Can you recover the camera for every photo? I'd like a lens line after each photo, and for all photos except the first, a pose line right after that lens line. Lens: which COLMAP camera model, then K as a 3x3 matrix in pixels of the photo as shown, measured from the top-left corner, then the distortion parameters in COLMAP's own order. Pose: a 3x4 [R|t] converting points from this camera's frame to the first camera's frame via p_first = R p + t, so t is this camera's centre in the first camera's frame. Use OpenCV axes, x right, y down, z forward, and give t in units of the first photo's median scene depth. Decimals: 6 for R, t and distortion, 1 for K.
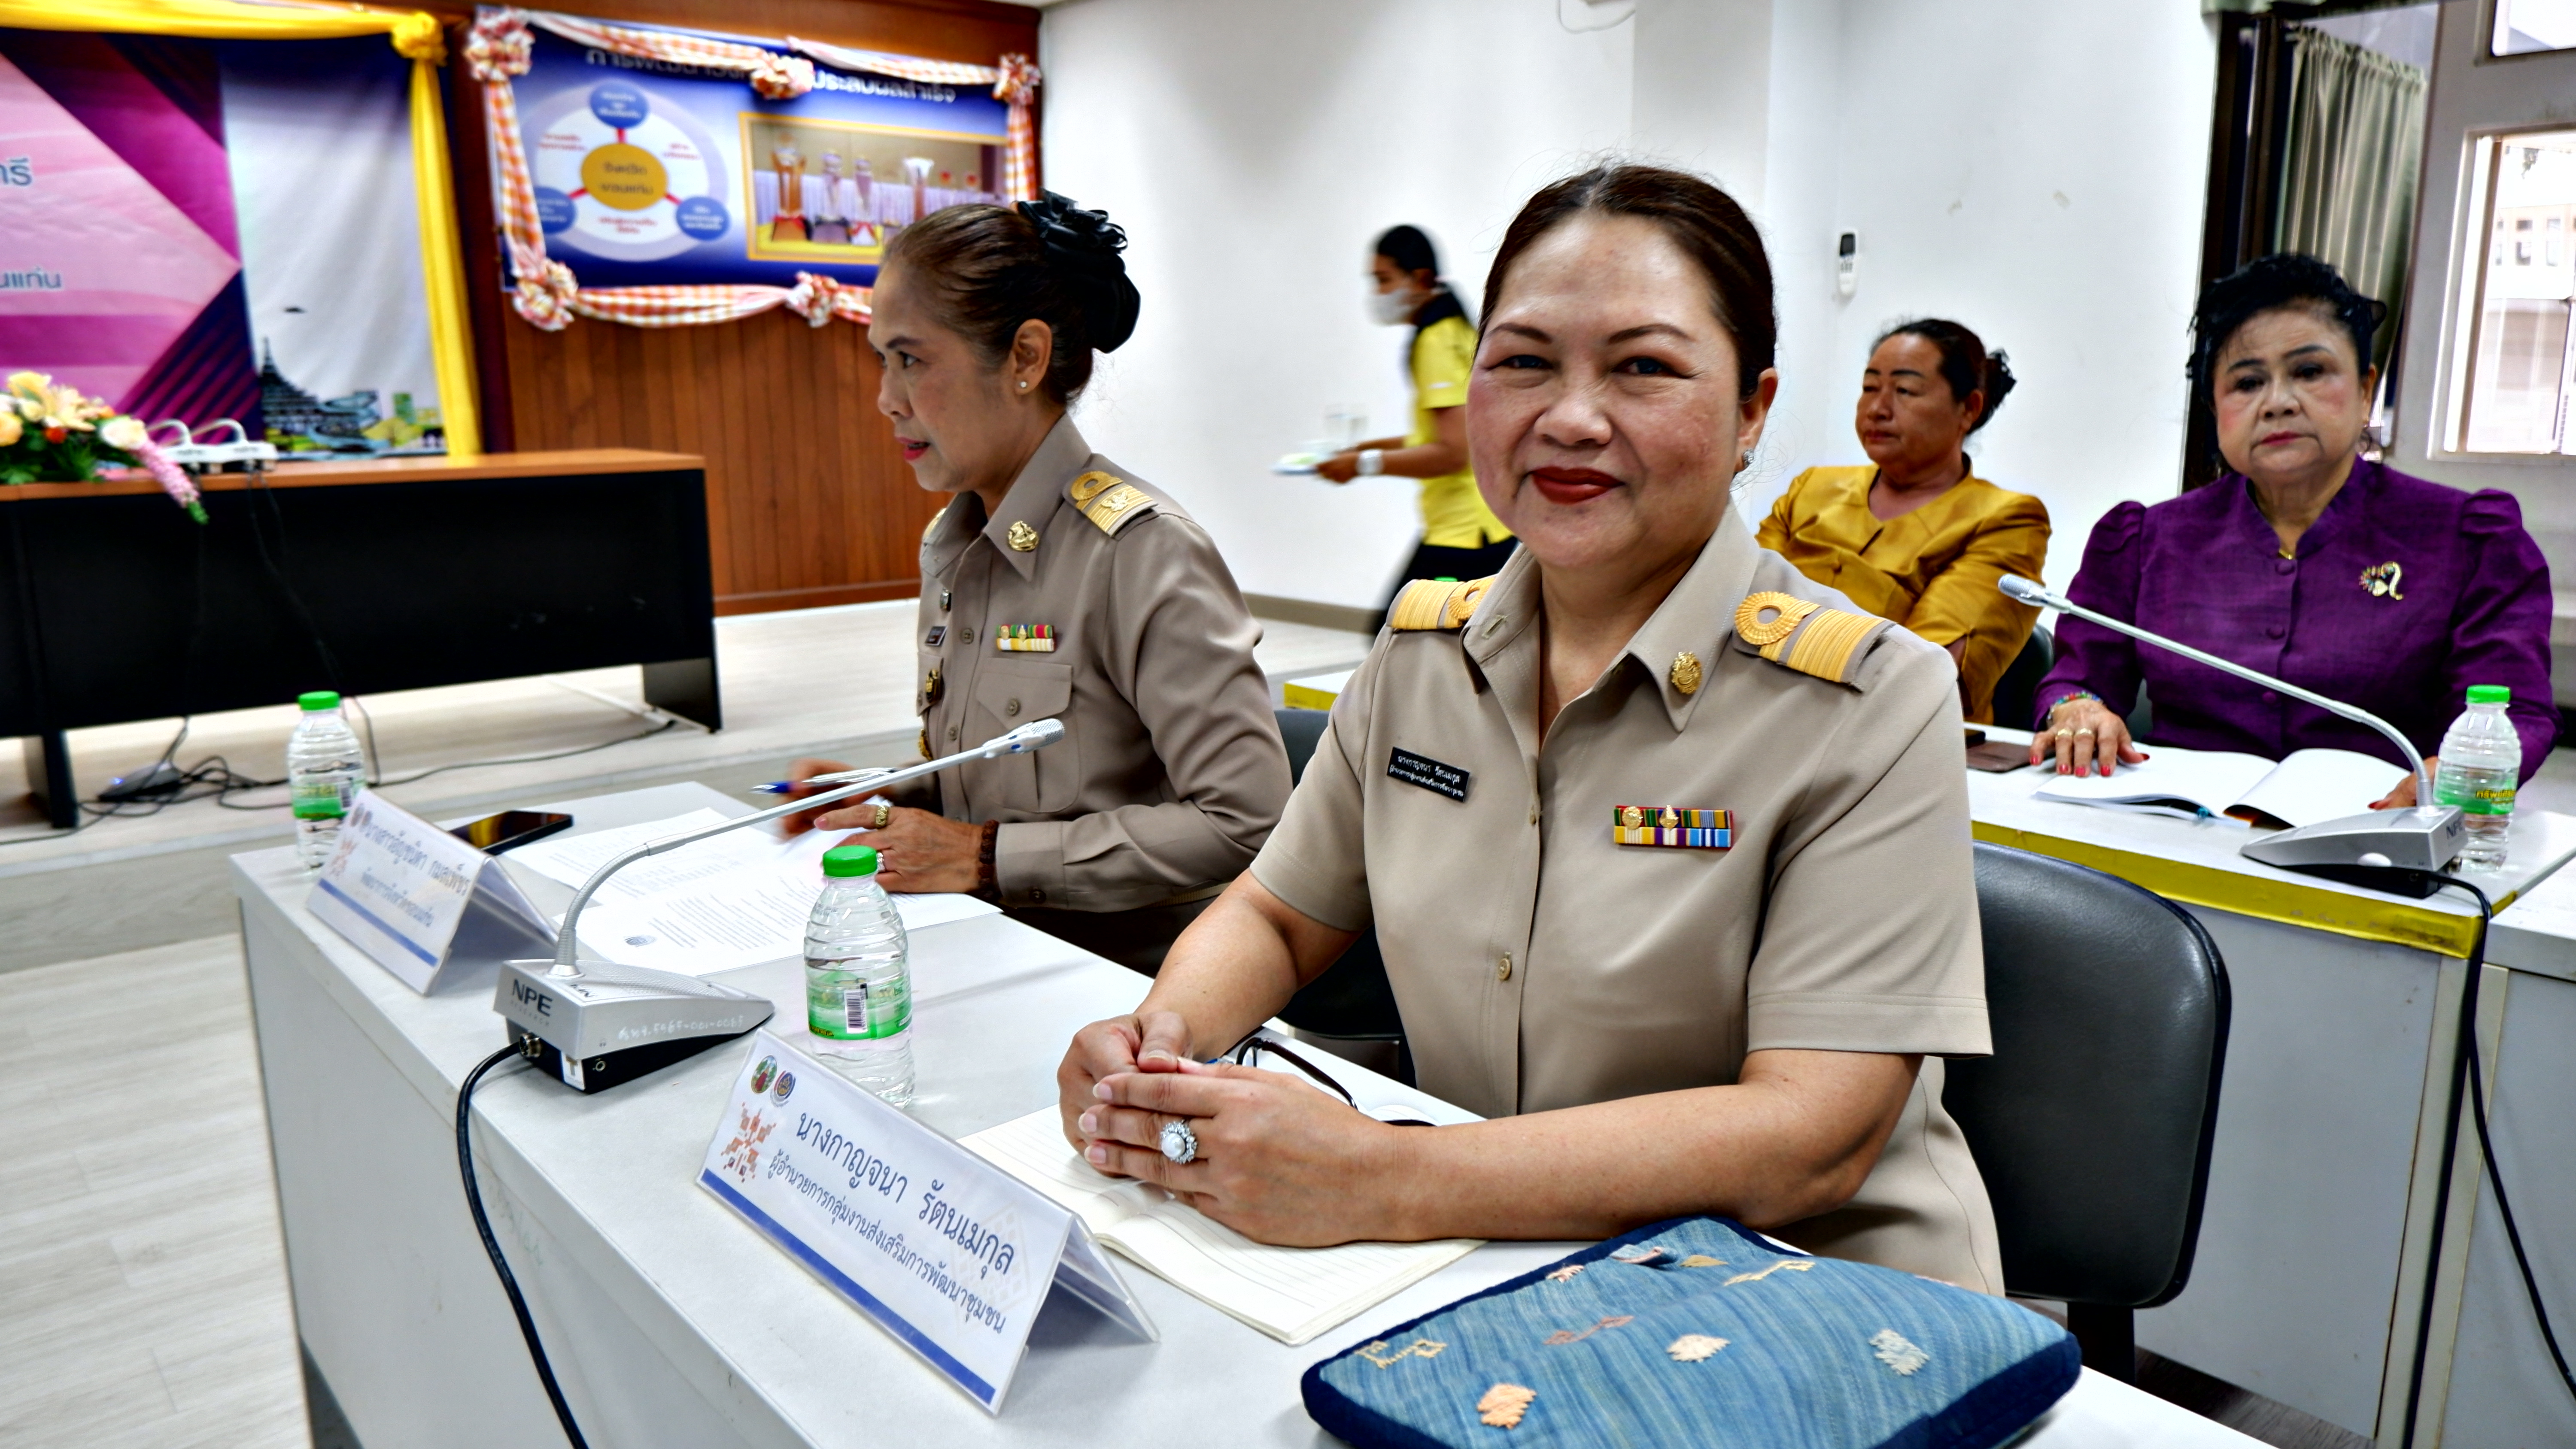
lens RADIAL K [[1710.5, 0, 1306.2], [0, 1710.5, 734.8], [0, 0, 1]] dist [-0.020332, -0.000737]
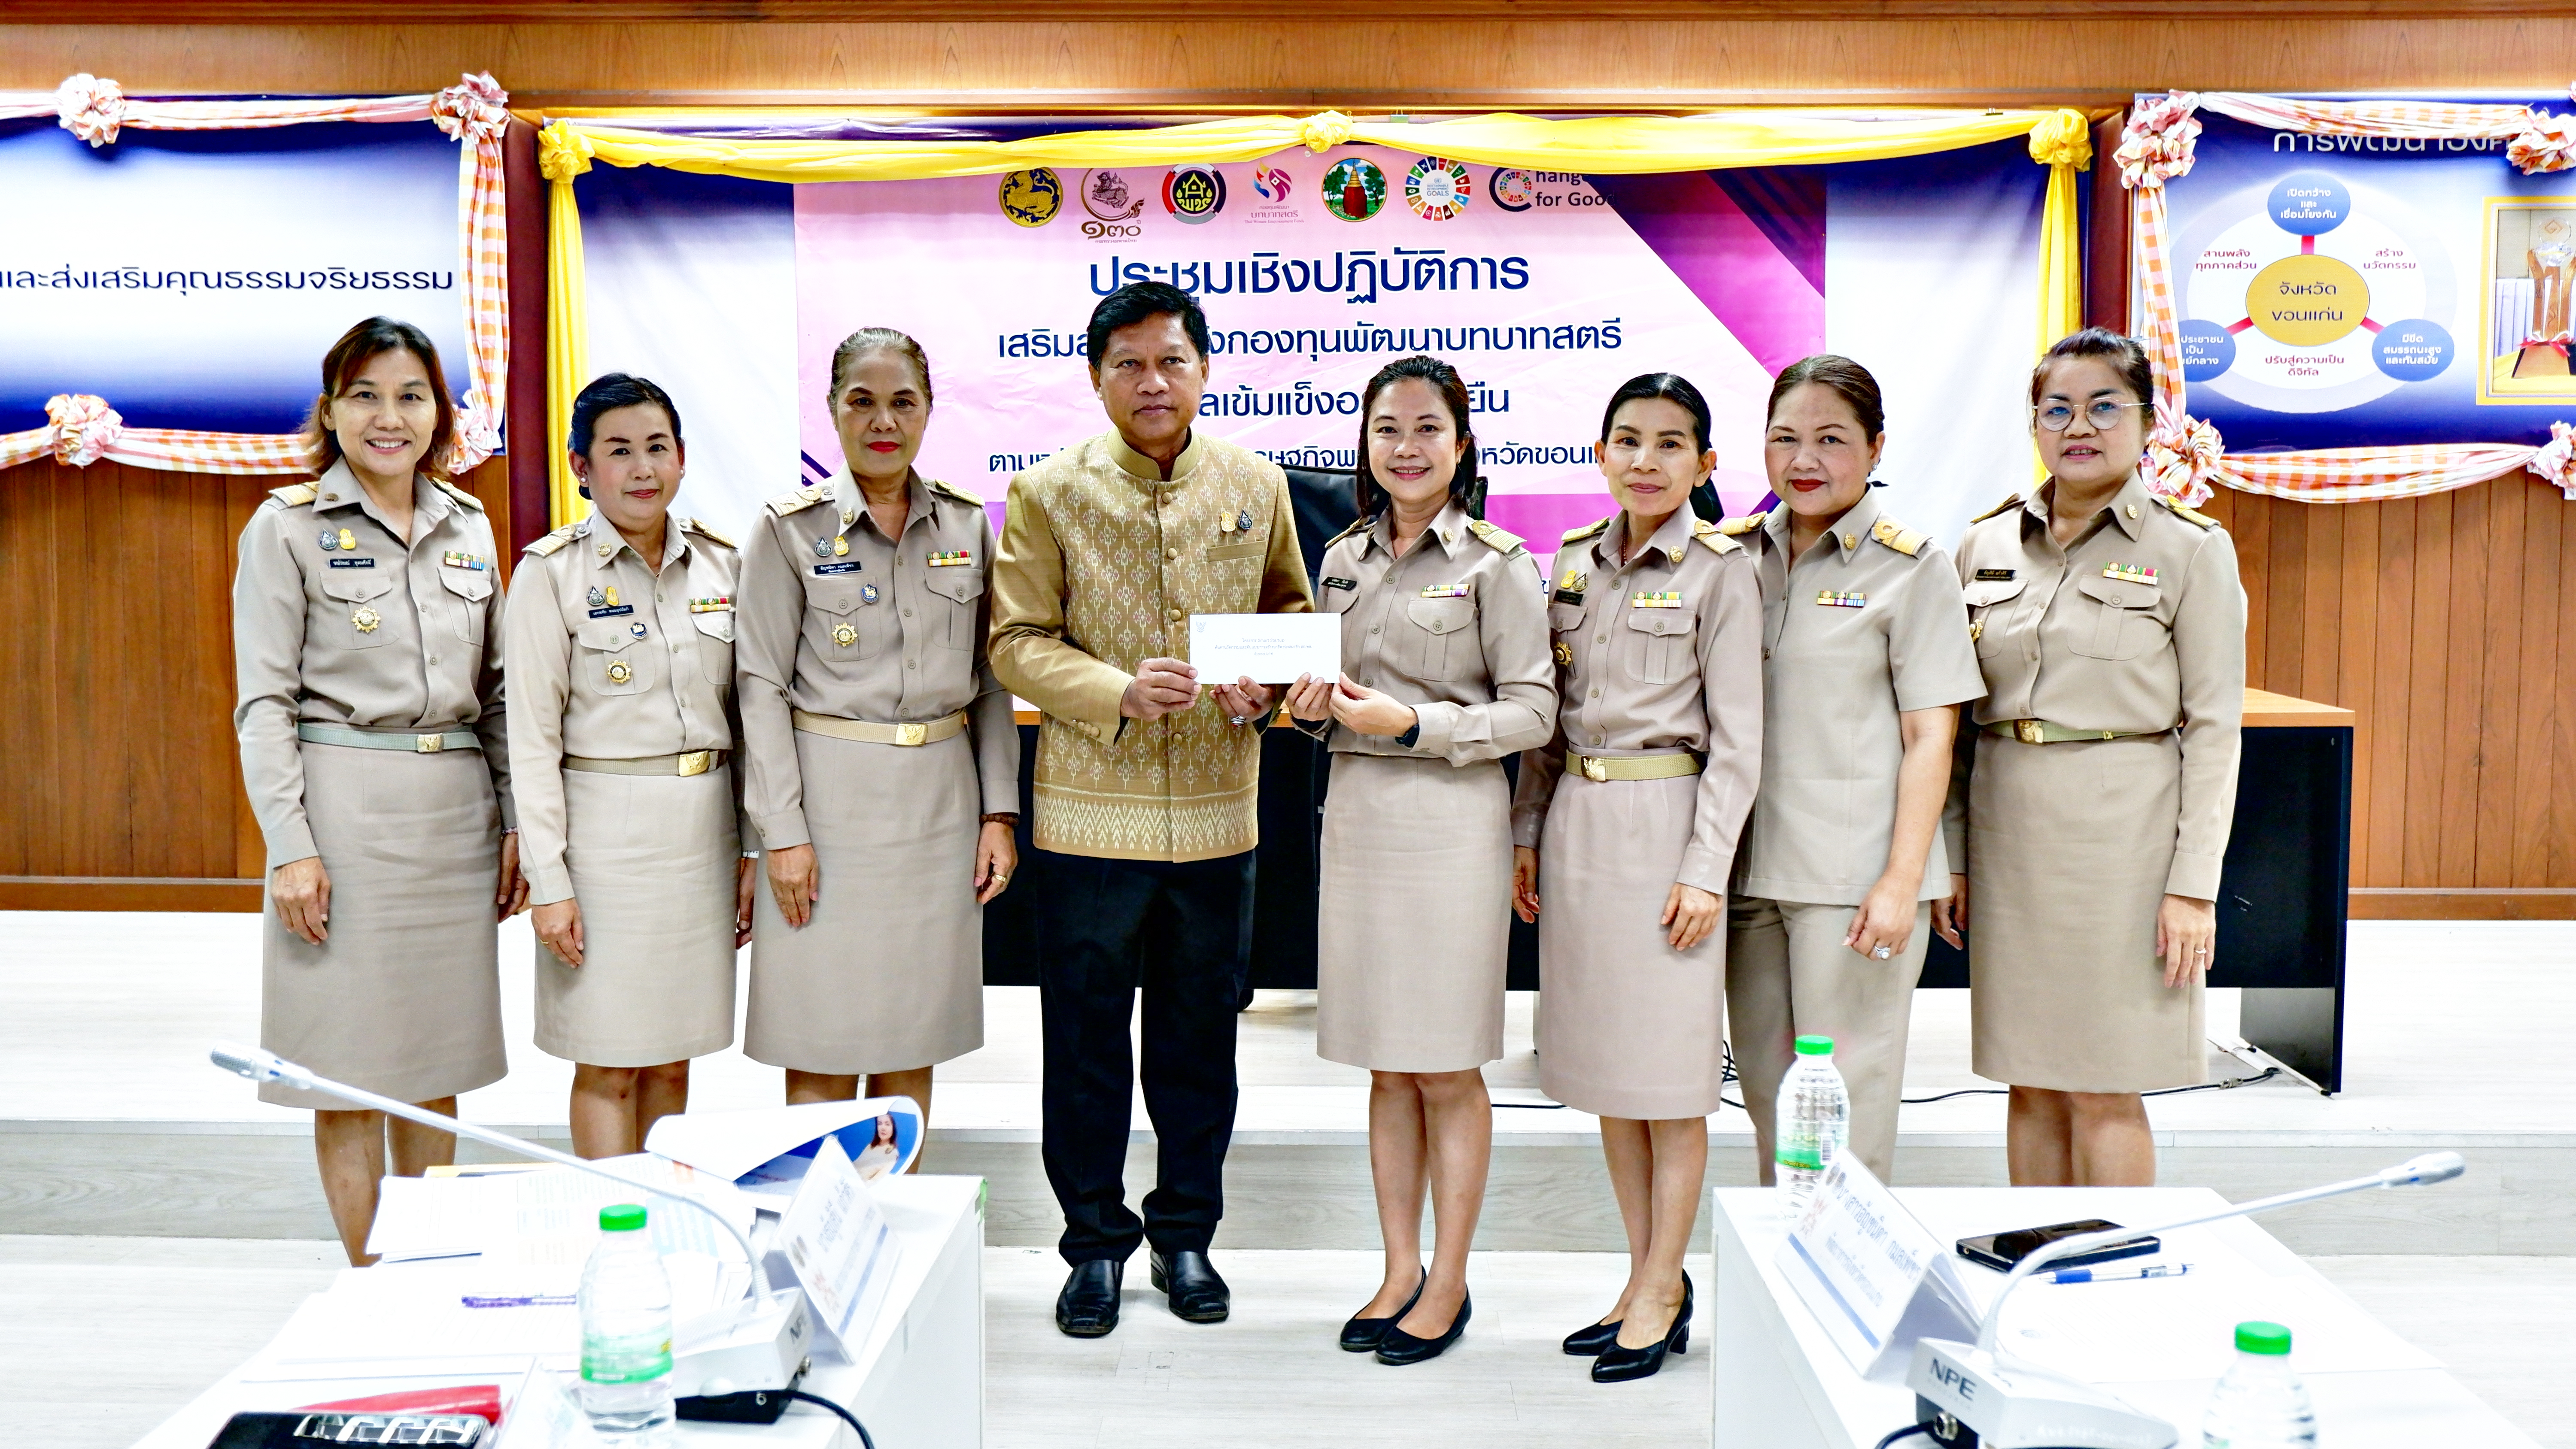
lens RADIAL K [[2686.1, 0, 1284.6], [0, 2686.1, 729.4], [0, 0, 1]] dist [-0.014281, 0.000000]
pose [[0.735426, 0.060486, -0.674900, 0.059513], [-0.140648, 0.987942, -0.064719, -0.014722], [0.662847, 0.142520, 0.735066, -0.097558]]
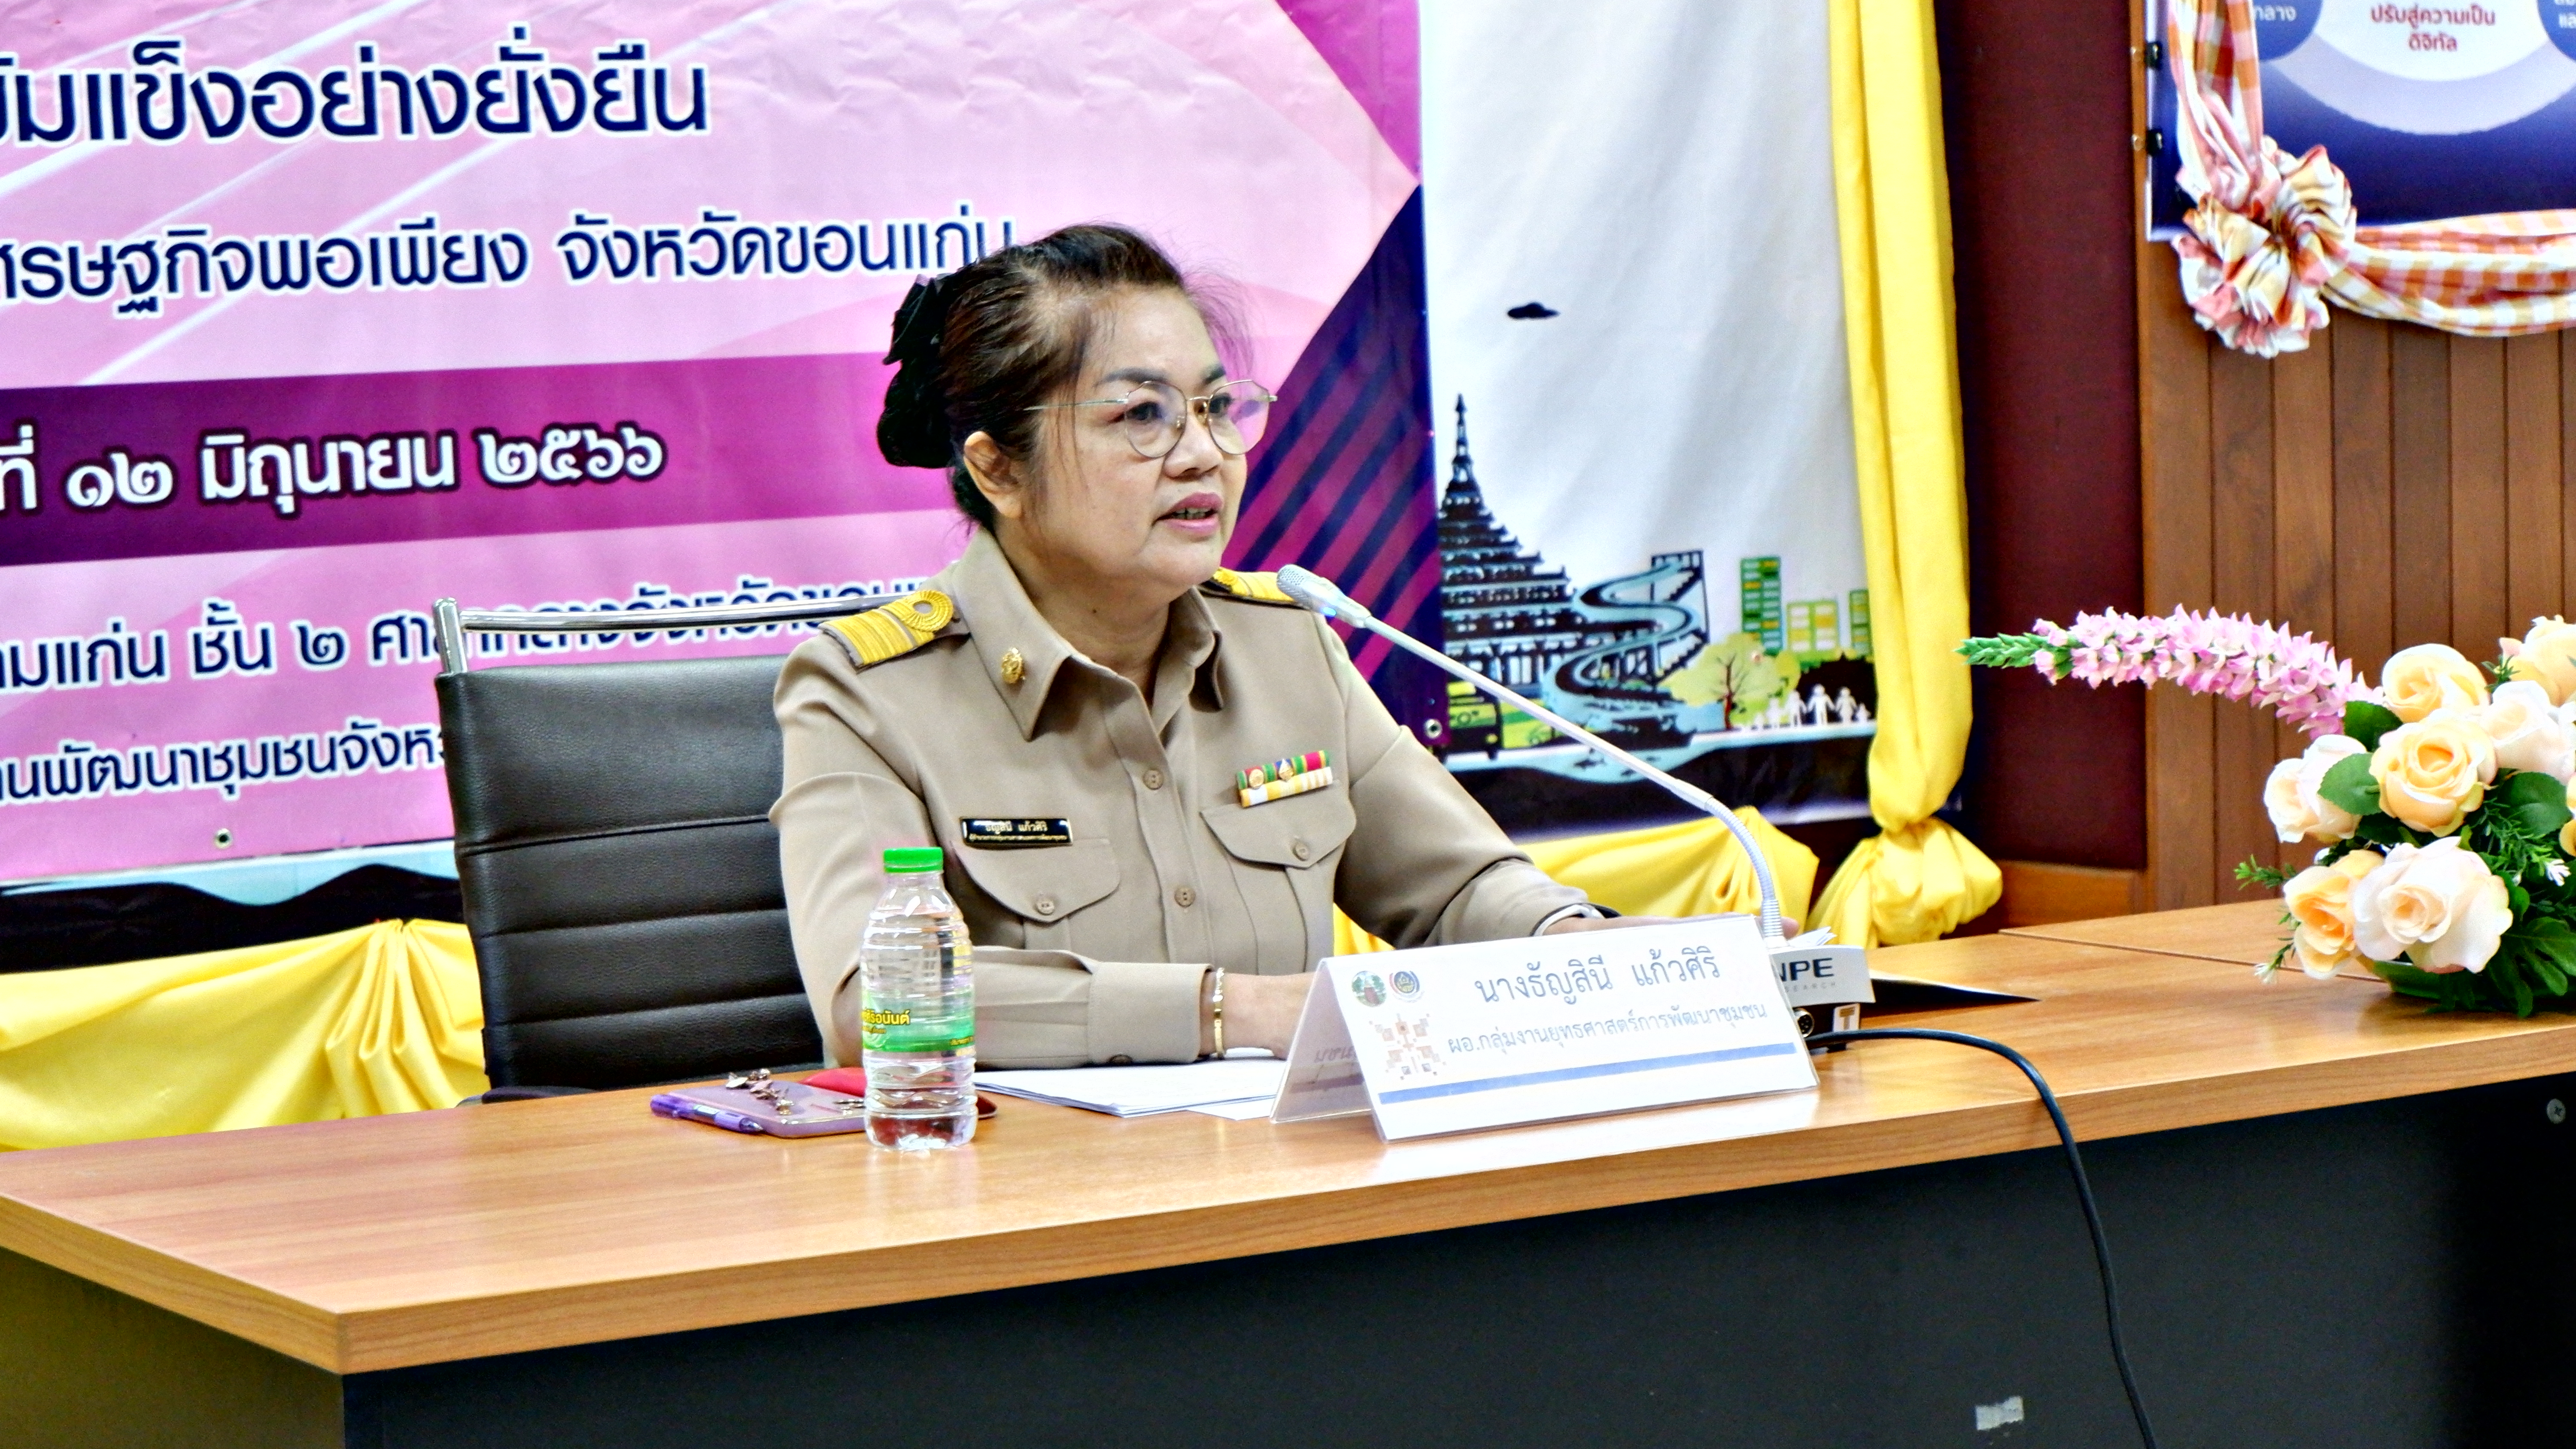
lens RADIAL K [[5060.3, 0, 1302.1], [0, 5060.3, 740.8], [0, 0, 1]] dist [-0.111536, 0.000000]
pose [[0.990602, -0.012277, -0.136226, -0.502784], [-0.005162, 0.991898, -0.126928, -0.047933], [0.136681, 0.126439, 0.982513, 0.065293]]
